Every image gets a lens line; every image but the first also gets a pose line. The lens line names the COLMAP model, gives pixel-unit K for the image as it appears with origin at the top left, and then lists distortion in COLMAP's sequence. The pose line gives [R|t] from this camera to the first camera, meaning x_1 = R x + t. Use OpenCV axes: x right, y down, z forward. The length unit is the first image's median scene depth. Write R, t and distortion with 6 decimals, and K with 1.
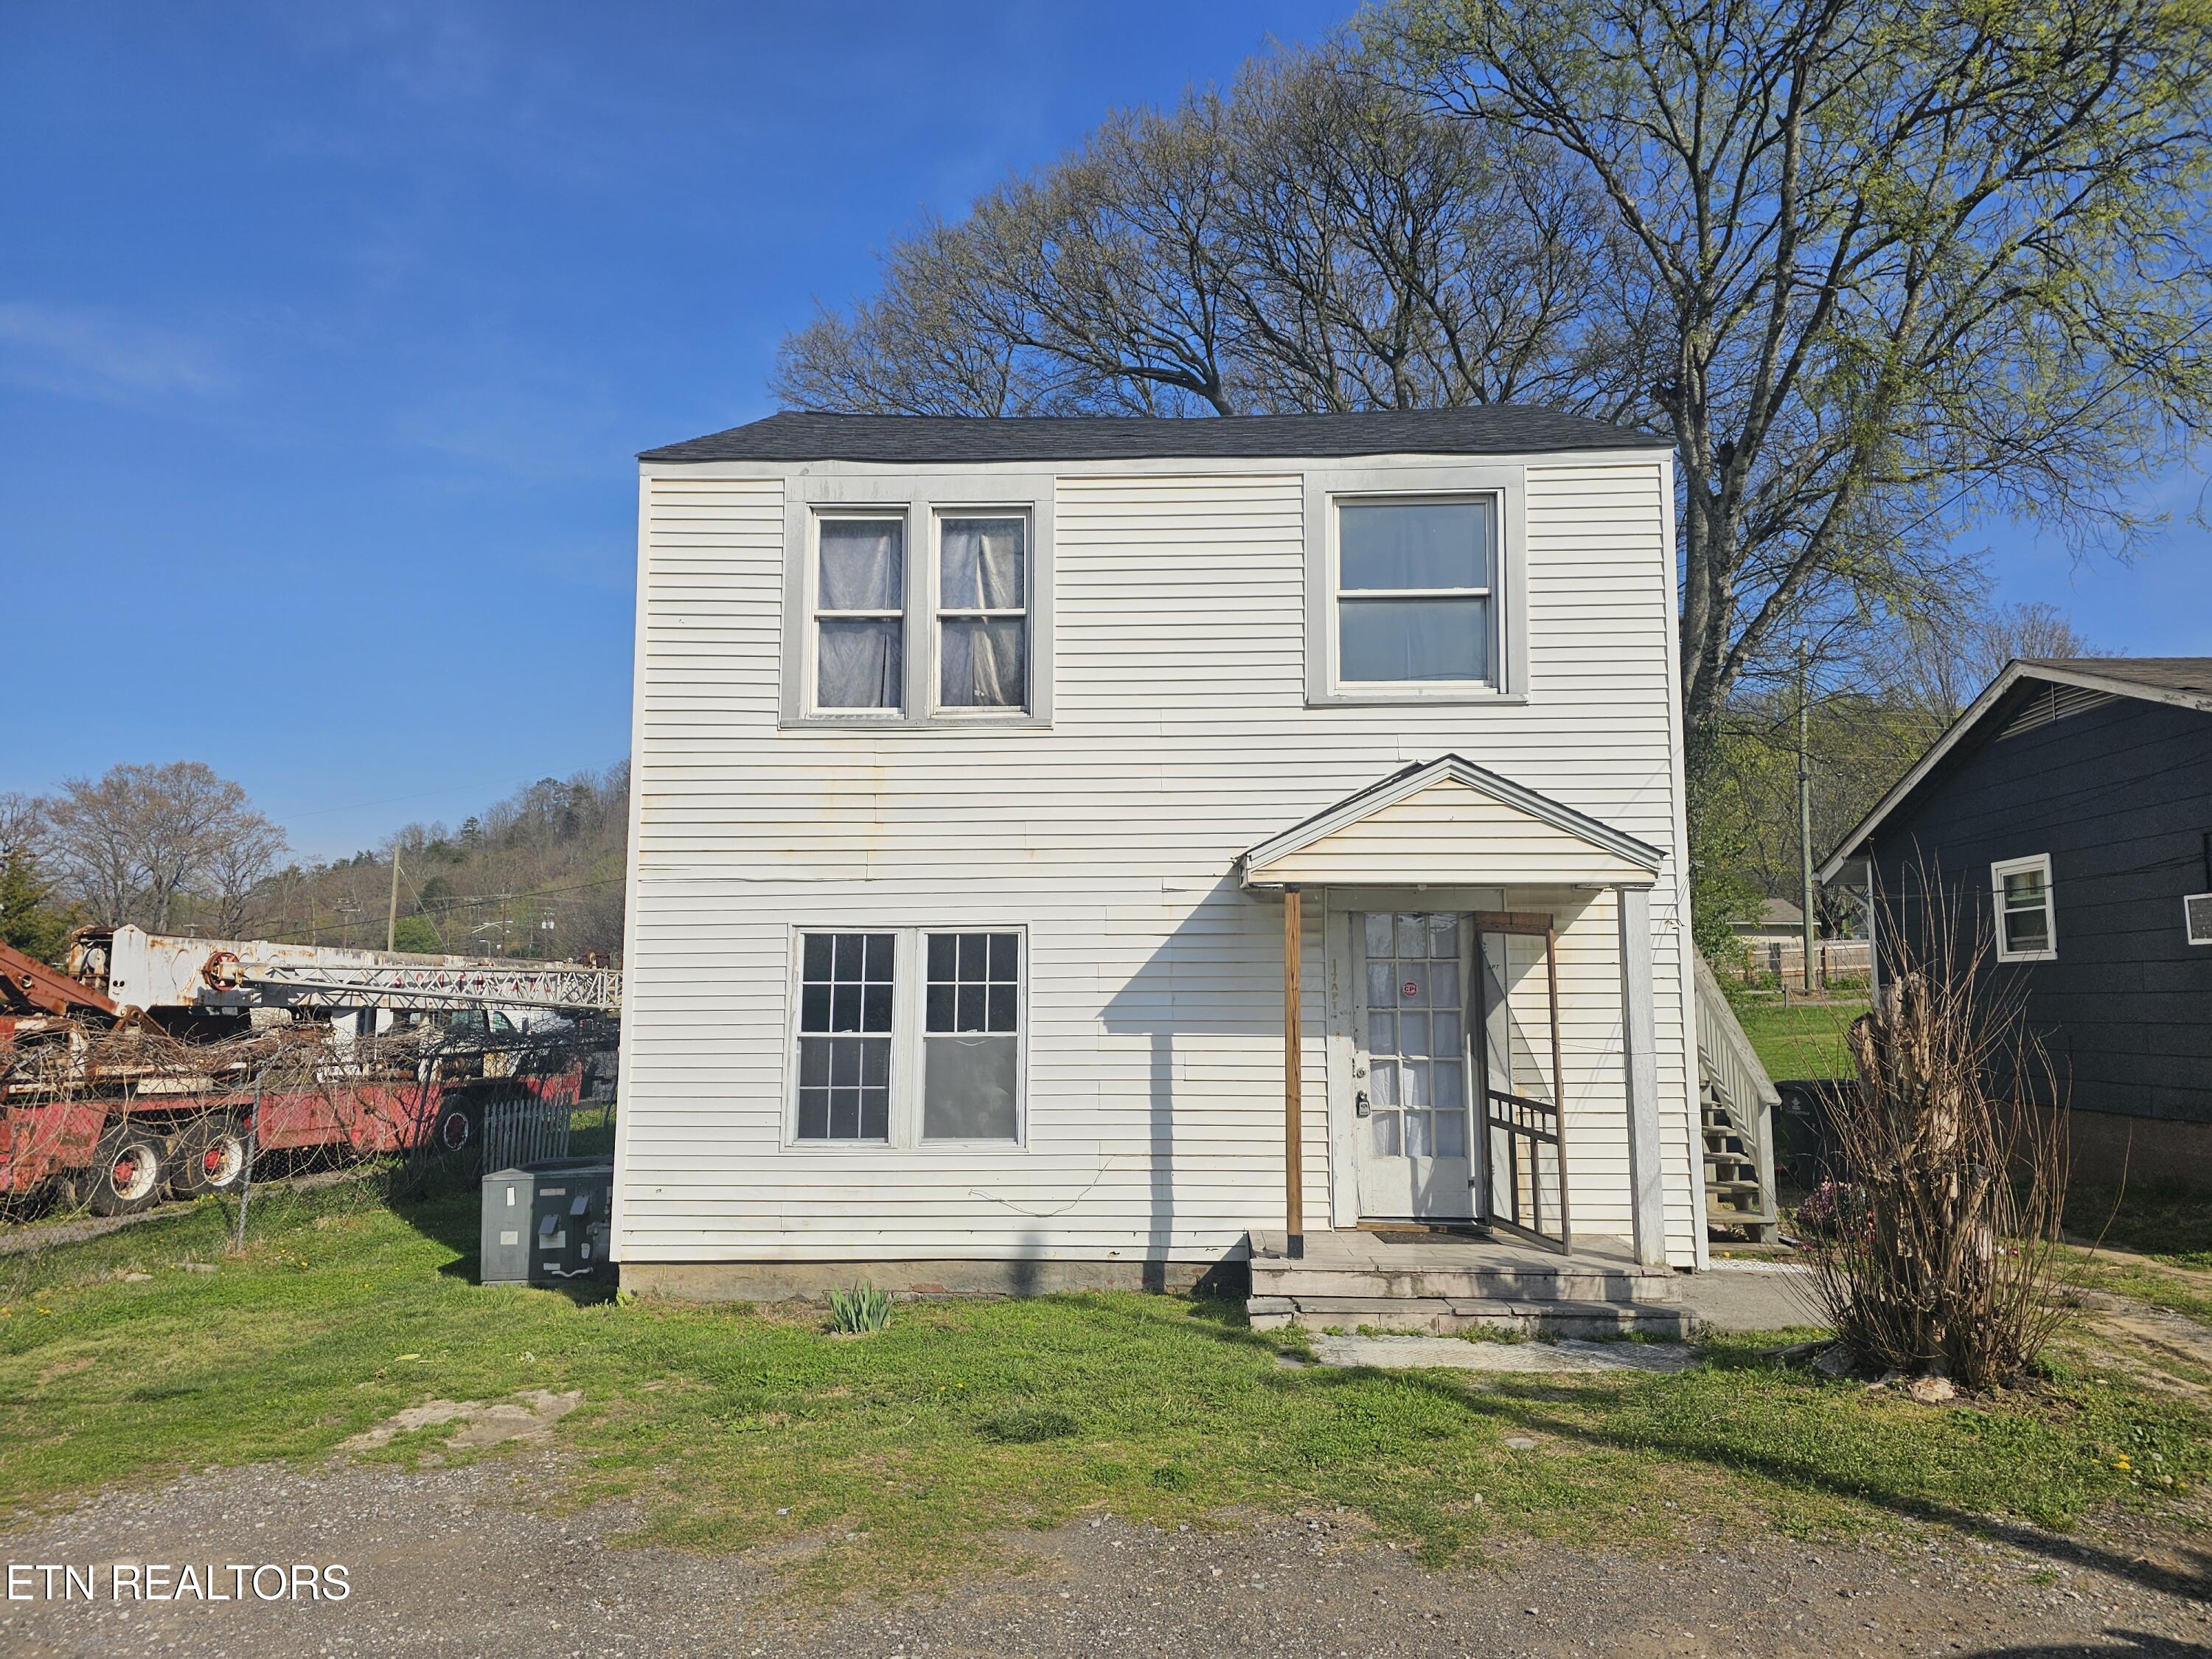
lens RADIAL K [[1449.9, 0, 1112.3], [0, 1449.9, 816.3], [0, 0, 1]] dist [0.028903, -0.019793]
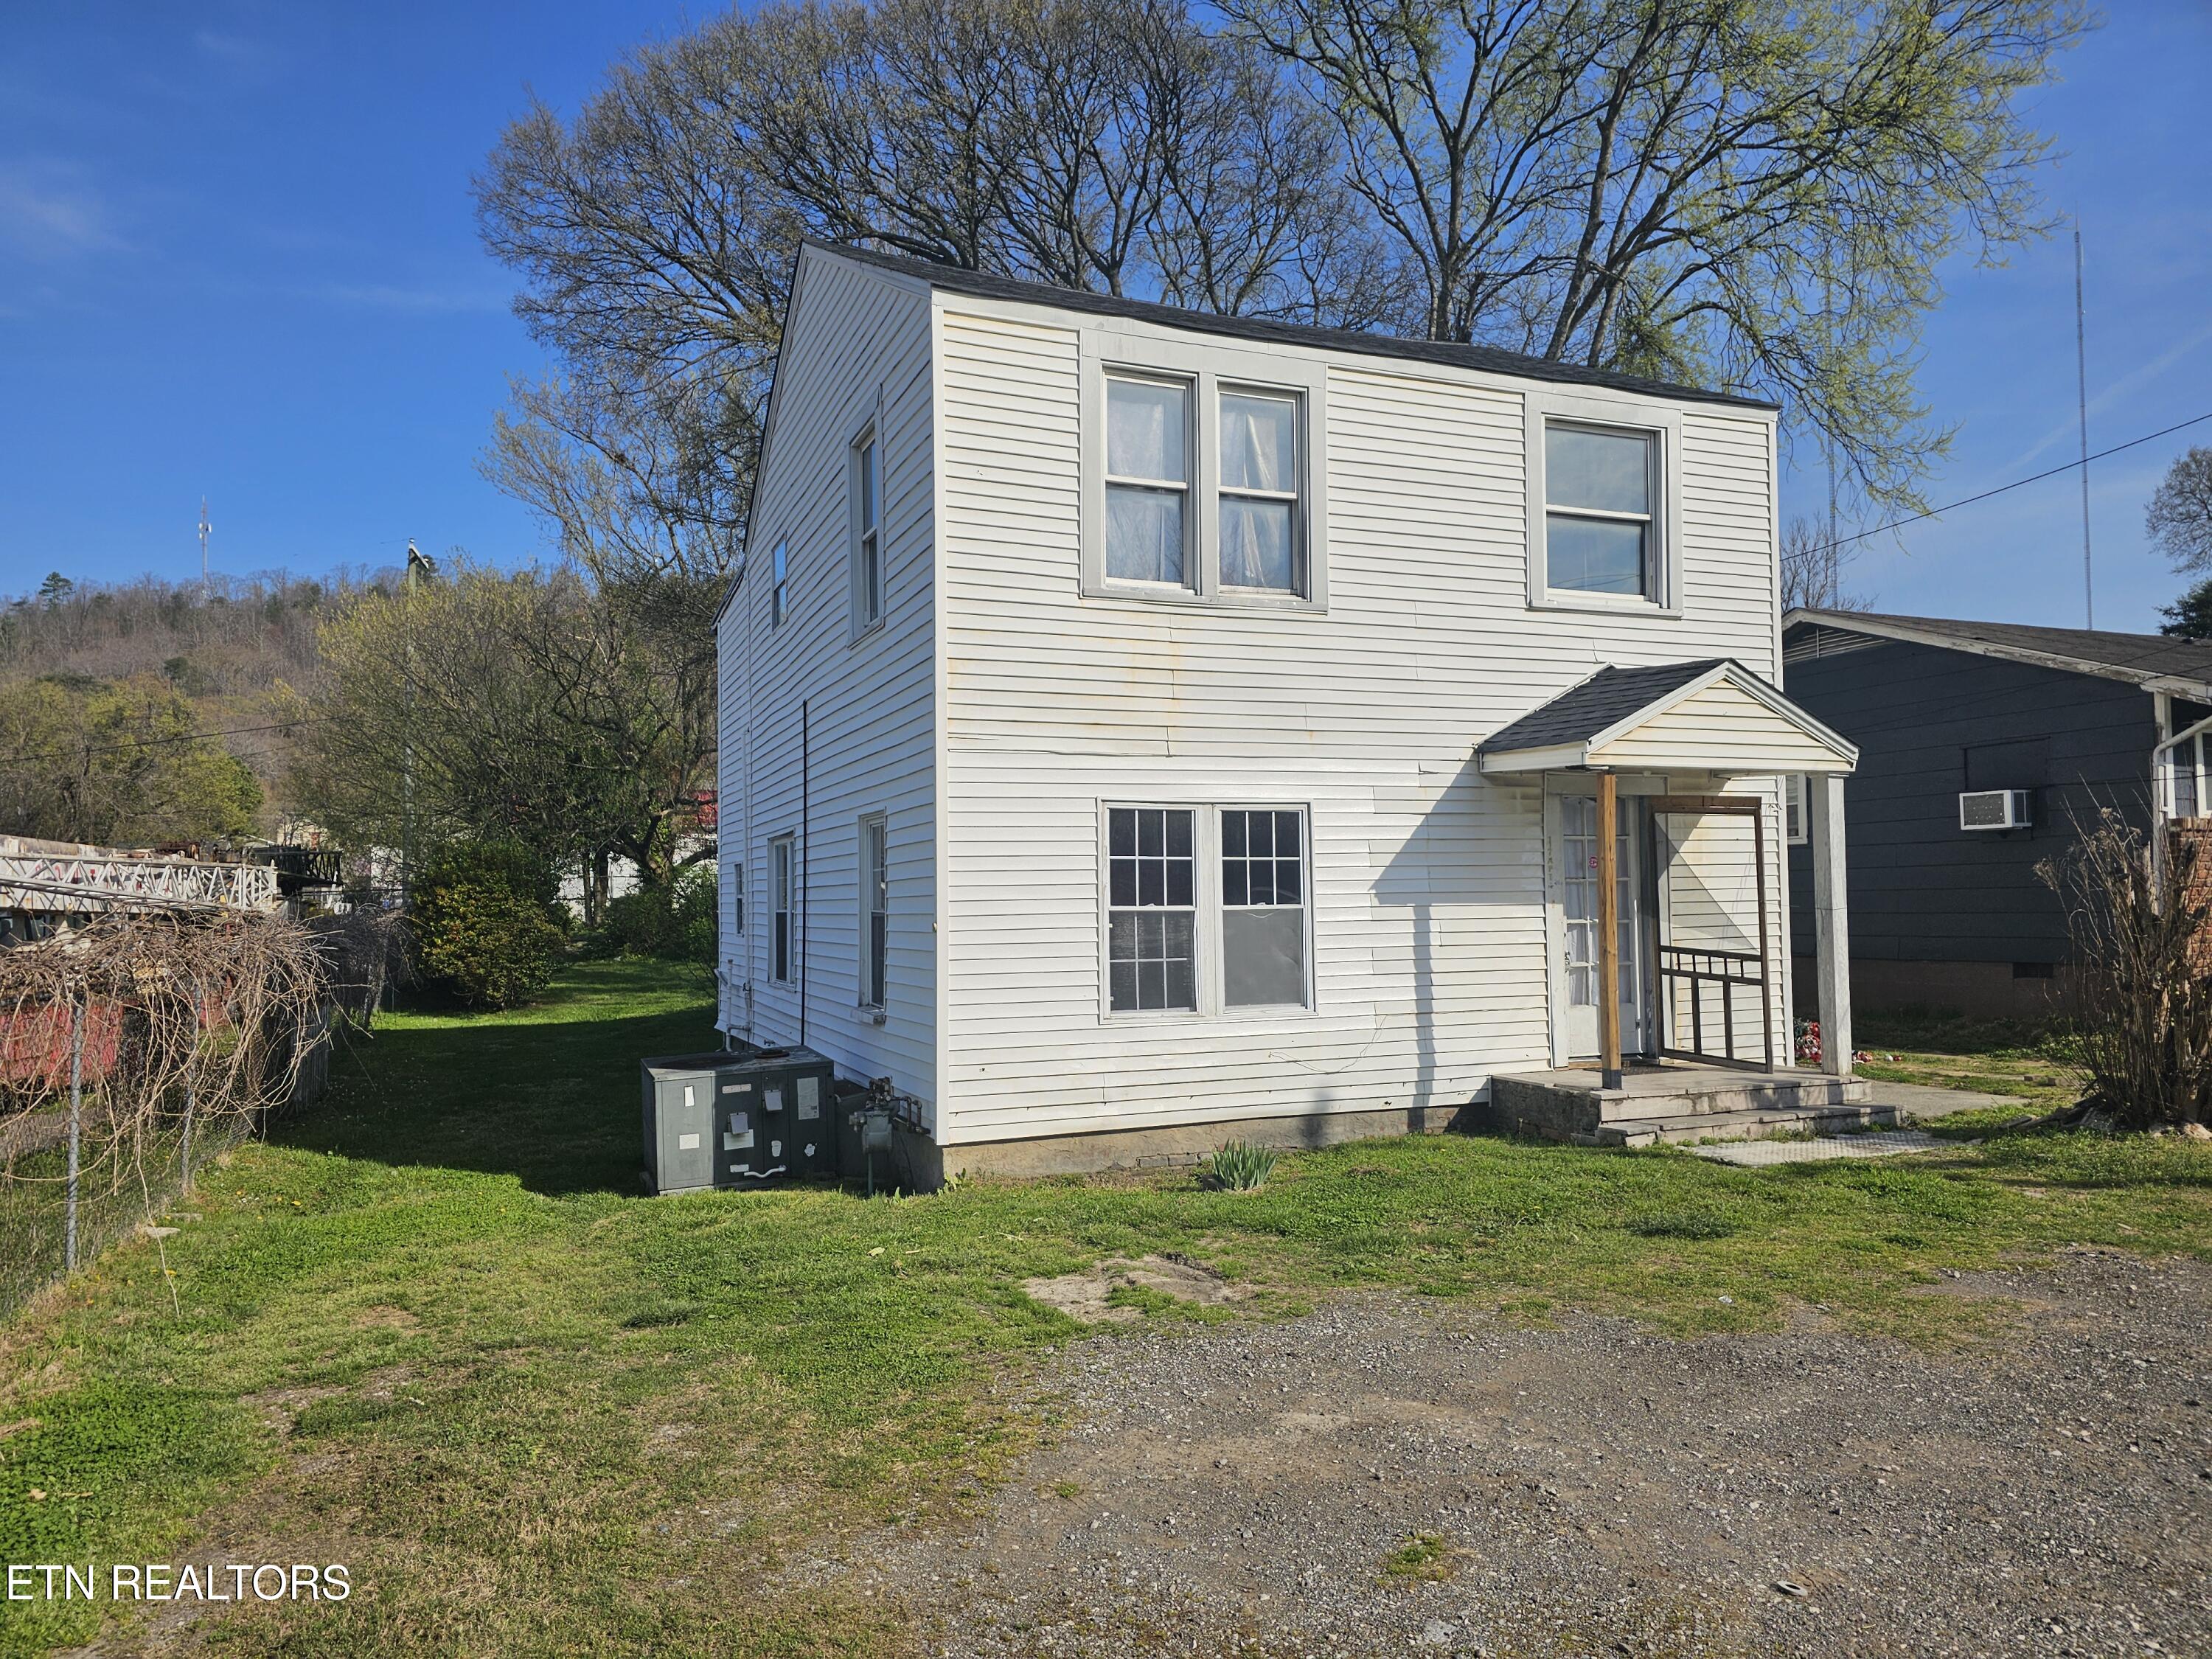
lens RADIAL K [[1480.4, 0, 1106.6], [0, 1480.4, 838.3], [0, 0, 1]] dist [0.028447, -0.009269]
pose [[0.913743, 0.003385, 0.406280, -0.628503], [-0.039290, 0.996015, 0.080066, 0.020836], [-0.404390, -0.089122, 0.910234, 0.084399]]
